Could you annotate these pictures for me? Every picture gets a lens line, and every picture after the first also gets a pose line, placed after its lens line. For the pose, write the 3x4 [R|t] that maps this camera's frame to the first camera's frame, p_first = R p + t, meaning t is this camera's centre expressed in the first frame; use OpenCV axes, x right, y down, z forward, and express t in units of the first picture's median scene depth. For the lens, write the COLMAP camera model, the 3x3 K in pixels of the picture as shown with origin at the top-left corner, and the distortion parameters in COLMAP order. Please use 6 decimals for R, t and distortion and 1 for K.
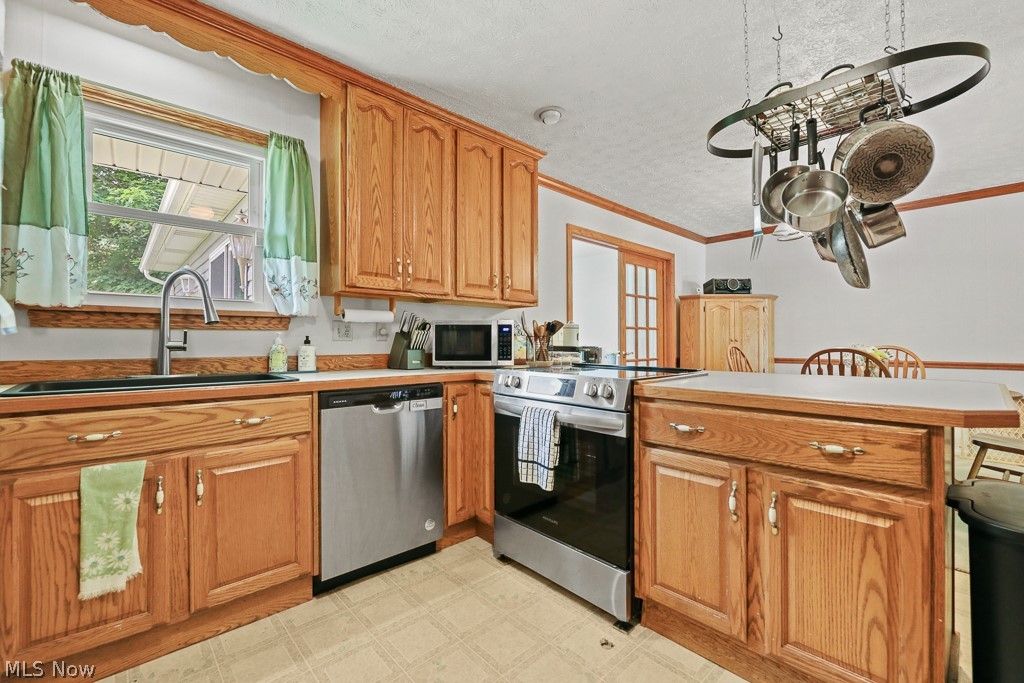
lens RADIAL K [[449.3, 0, 519.9], [0, 449.3, 342.3], [0, 0, 1]] dist [-0.004660, -0.000129]
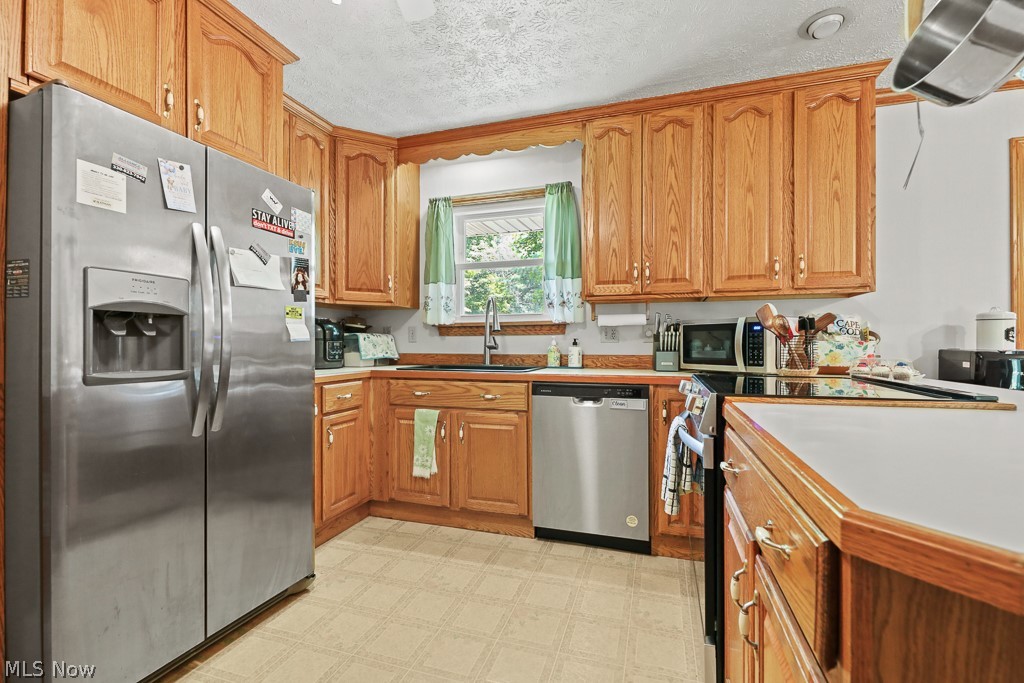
lens RADIAL K [[472.6, 0, 513.0], [0, 472.6, 349.8], [0, 0, 1]] dist [0.001559, -0.000185]
pose [[0.460041, 0.011235, -0.887827, 0.702499], [0.000691, 0.999915, 0.013012, -0.000620], [0.887898, -0.006600, 0.459994, 0.293657]]
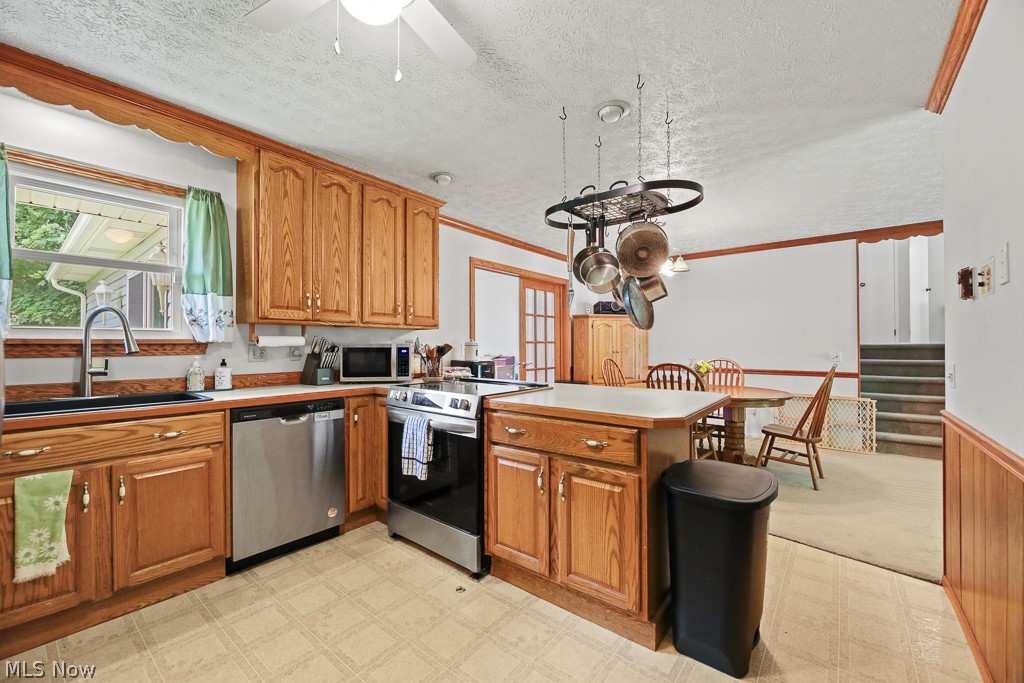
lens RADIAL K [[420.8, 0, 531.3], [0, 420.8, 346.4], [0, 0, 1]] dist [-0.003880, -0.001732]
pose [[0.986330, 0.003841, 0.164735, 0.163532], [-0.004607, 0.999980, 0.004273, -0.064774], [-0.164715, -0.004974, 0.986329, -0.253456]]
